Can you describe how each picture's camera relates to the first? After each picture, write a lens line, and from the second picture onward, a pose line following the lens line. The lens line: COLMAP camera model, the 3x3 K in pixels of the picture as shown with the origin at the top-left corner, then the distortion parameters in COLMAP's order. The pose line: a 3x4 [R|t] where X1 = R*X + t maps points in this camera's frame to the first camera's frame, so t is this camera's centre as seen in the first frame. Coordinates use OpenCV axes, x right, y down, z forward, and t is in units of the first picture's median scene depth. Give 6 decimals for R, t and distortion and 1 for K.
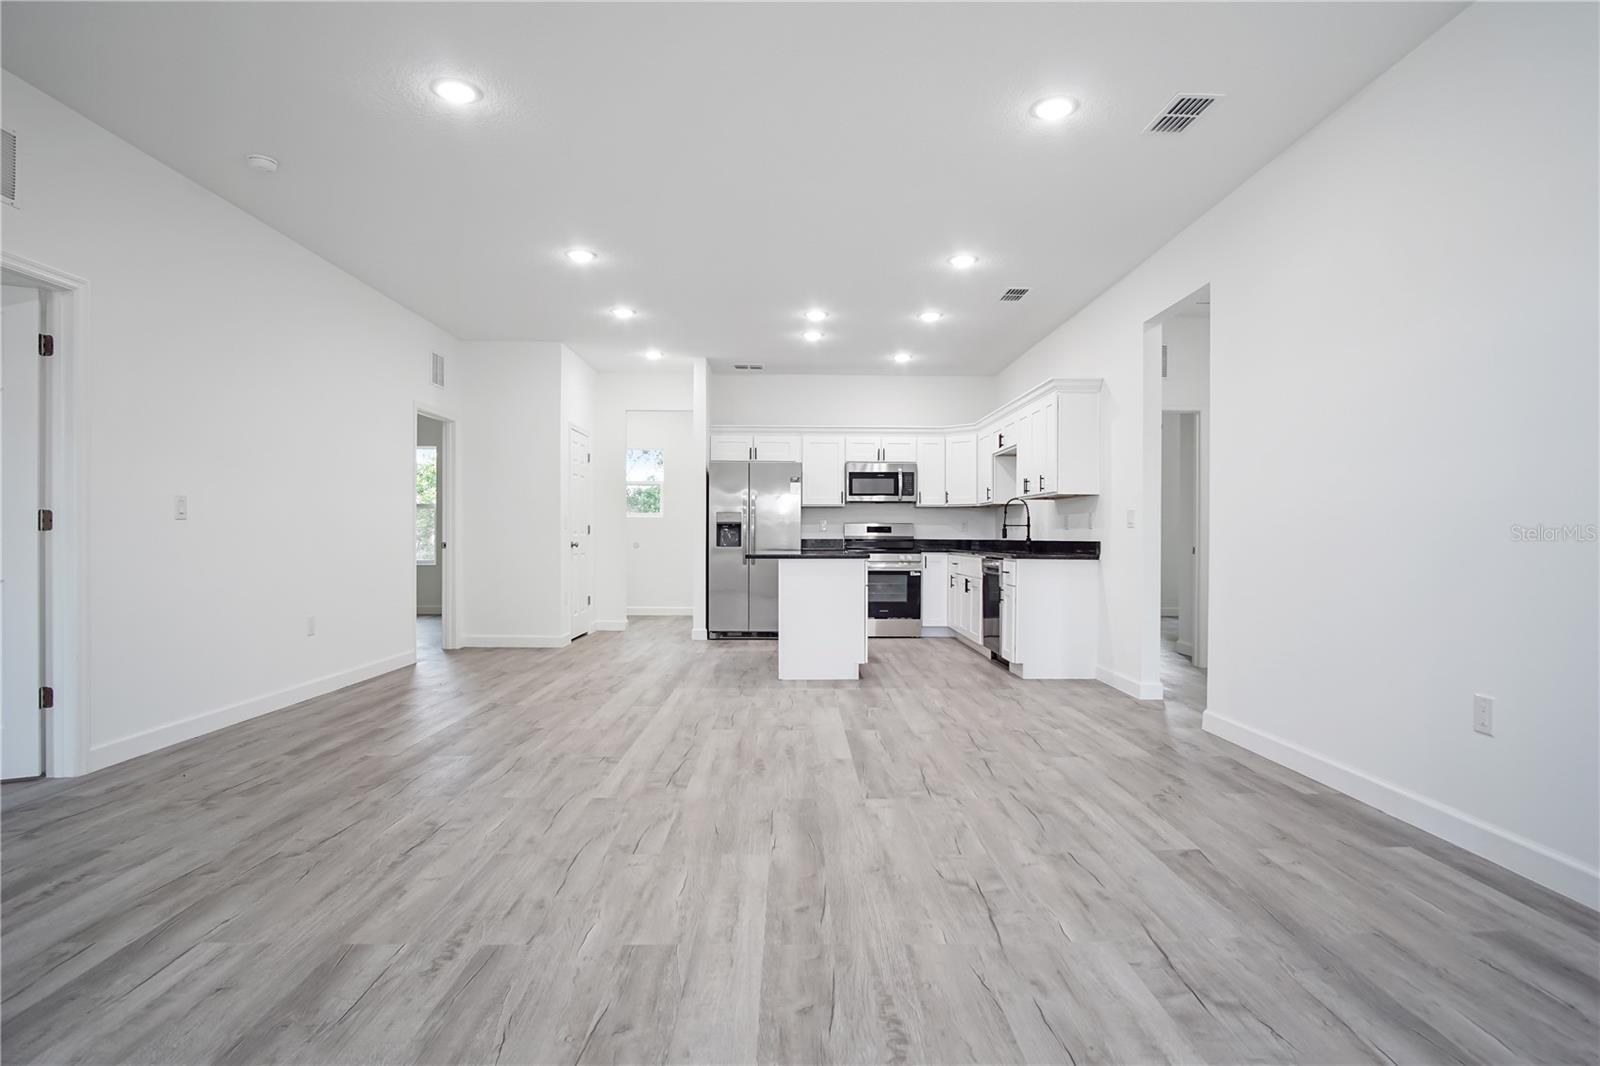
lens RADIAL K [[830.8, 0, 799.8], [0, 830.8, 530.6], [0, 0, 1]] dist [-0.023641, -0.000789]
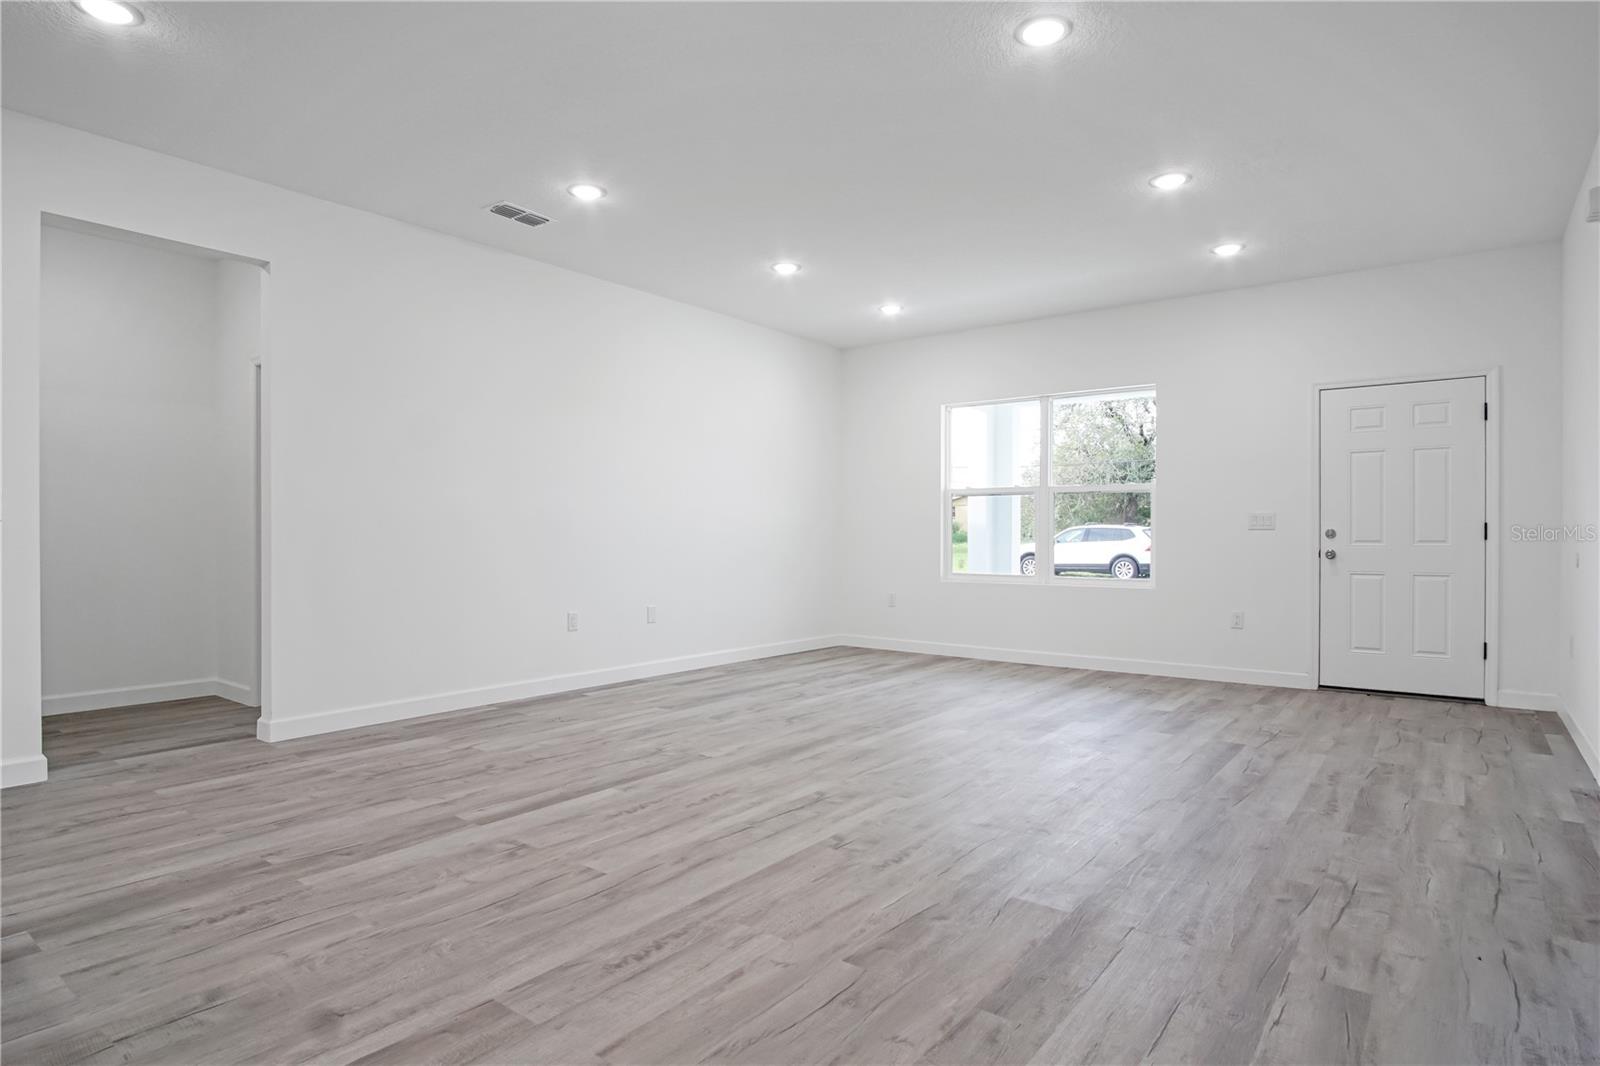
lens RADIAL K [[863.1, 0, 824.7], [0, 863.1, 525.8], [0, 0, 1]] dist [-0.021286, 0.001625]
pose [[-0.789602, 0.000040, 0.613619, -0.303987], [-0.010523, 0.999852, -0.013606, 0.002349], [-0.613529, -0.017201, -0.789485, 0.710652]]
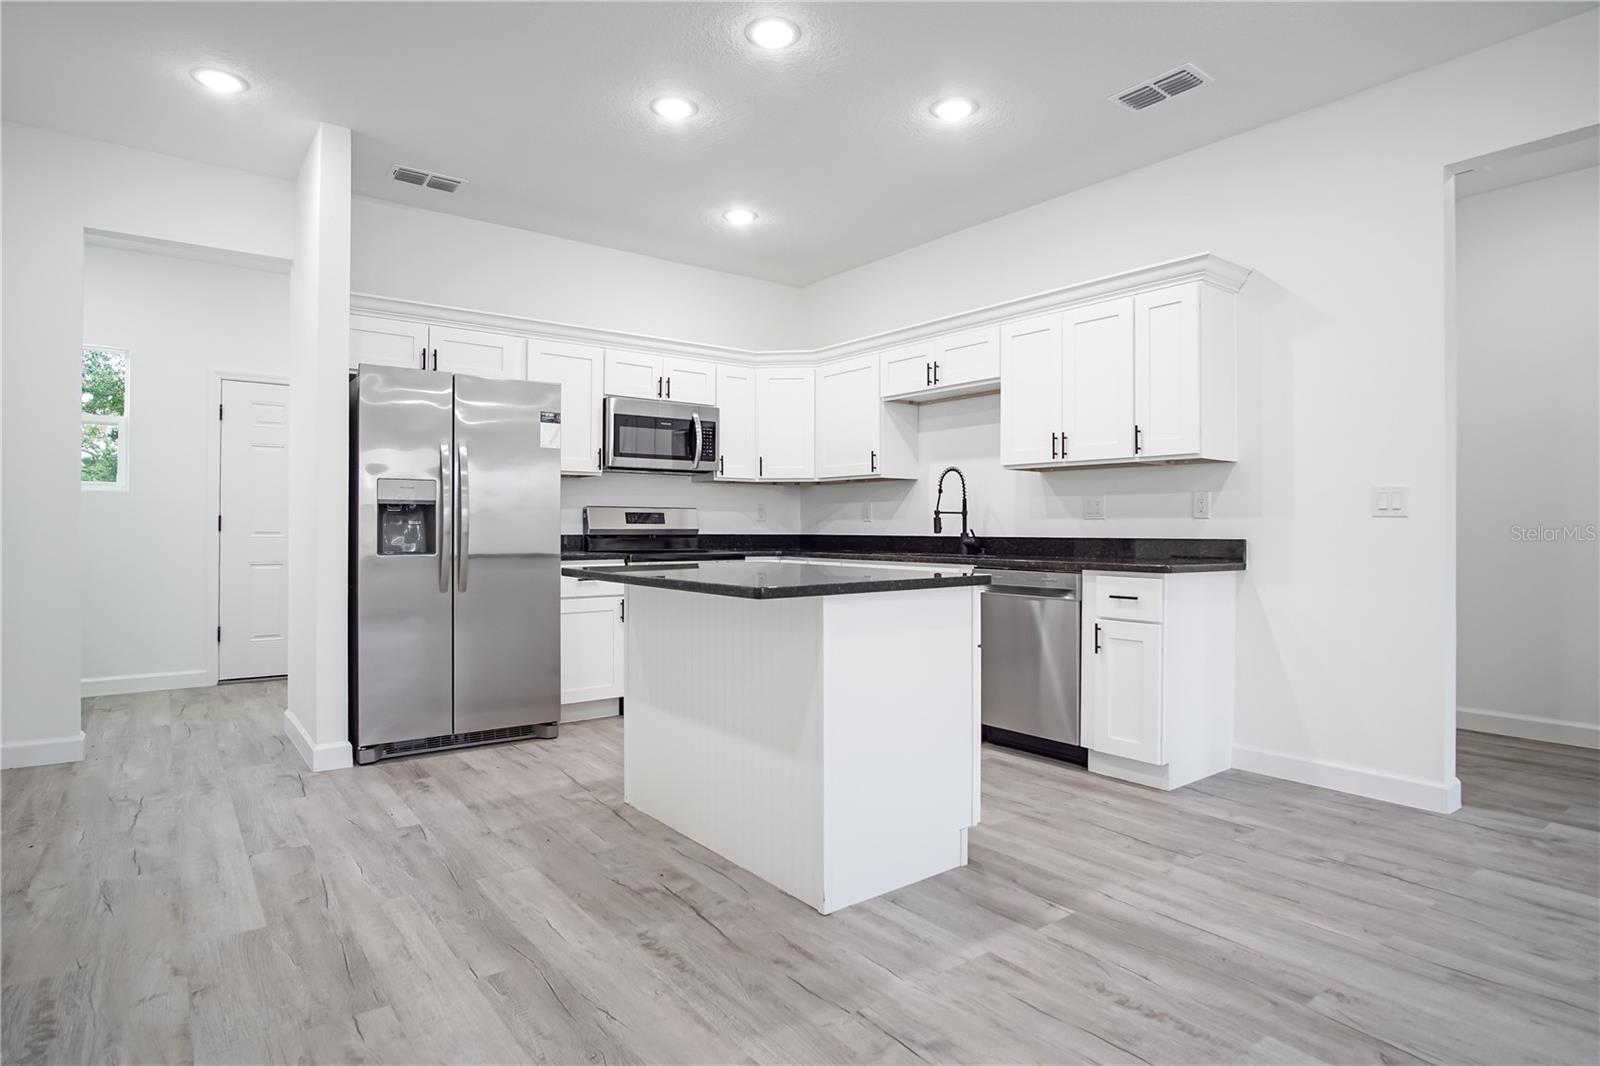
lens RADIAL K [[863.1, 0, 824.7], [0, 863.1, 525.8], [0, 0, 1]] dist [-0.021286, 0.001625]
pose [[0.799774, -0.003064, 0.600293, -0.184205], [-0.002519, 0.999961, 0.008460, -0.001224], [-0.600296, -0.008278, 0.799735, 0.485206]]
